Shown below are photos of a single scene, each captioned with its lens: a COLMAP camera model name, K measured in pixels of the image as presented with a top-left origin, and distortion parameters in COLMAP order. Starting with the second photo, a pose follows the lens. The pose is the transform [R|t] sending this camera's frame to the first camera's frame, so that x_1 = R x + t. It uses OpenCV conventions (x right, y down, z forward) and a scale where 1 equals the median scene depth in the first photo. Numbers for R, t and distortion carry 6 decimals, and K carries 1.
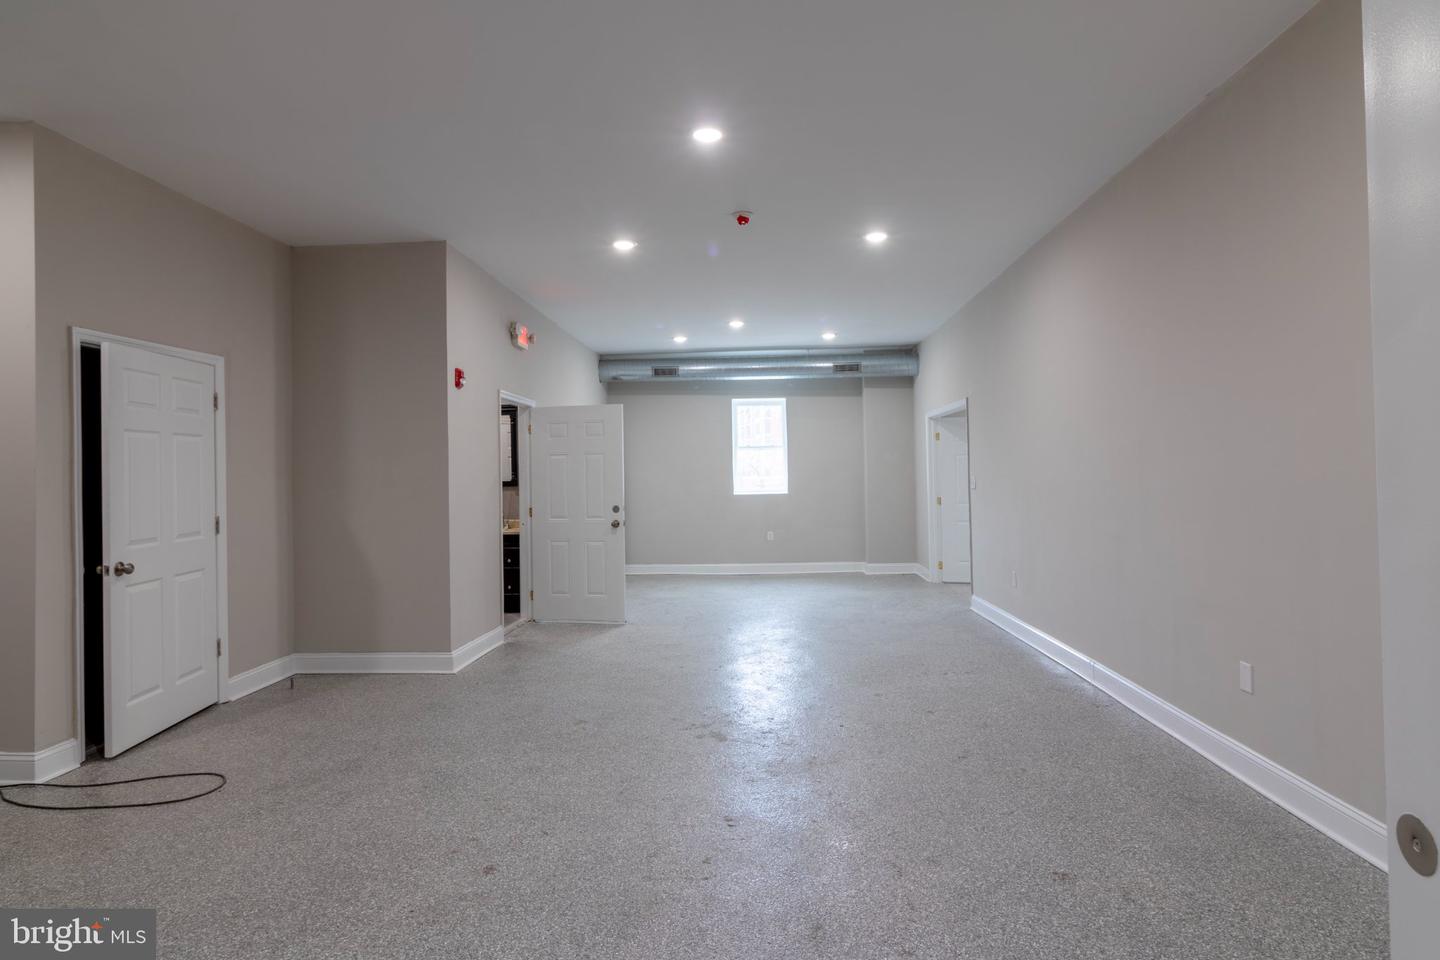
lens RADIAL K [[781.2, 0, 718.5], [0, 781.2, 478.8], [0, 0, 1]] dist [0.001571, 0.001653]
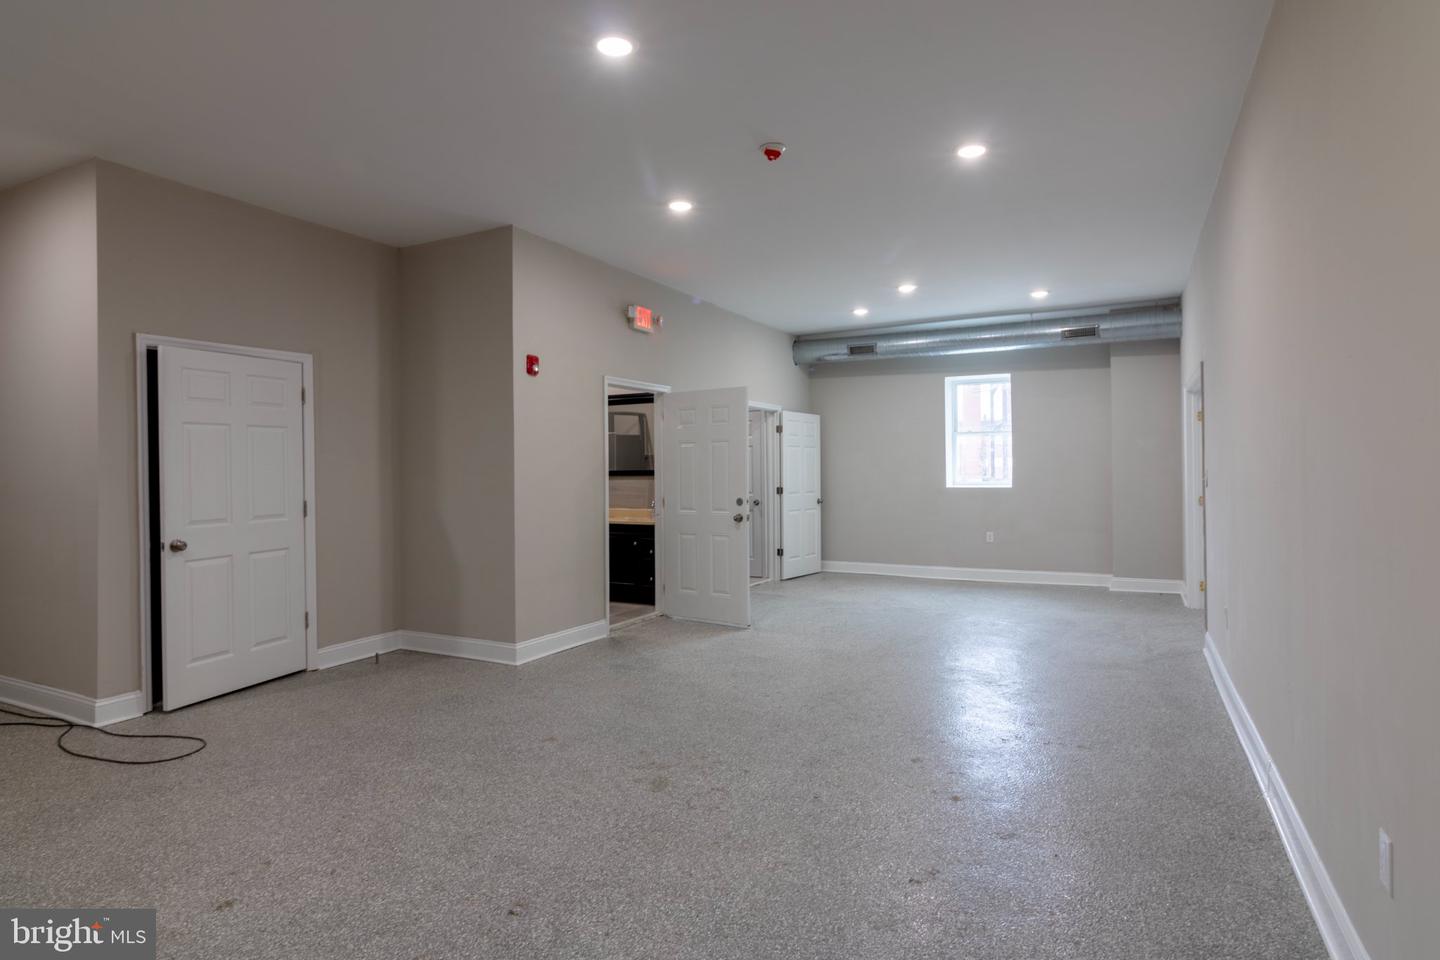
lens RADIAL K [[781.2, 0, 716.8], [0, 781.2, 477.3], [0, 0, 1]] dist [0.001571, 0.001653]
pose [[0.911311, 0.012790, -0.411520, 0.290726], [-0.007364, 0.999864, 0.014768, -0.004457], [0.411653, -0.010428, 0.911281, 0.207635]]
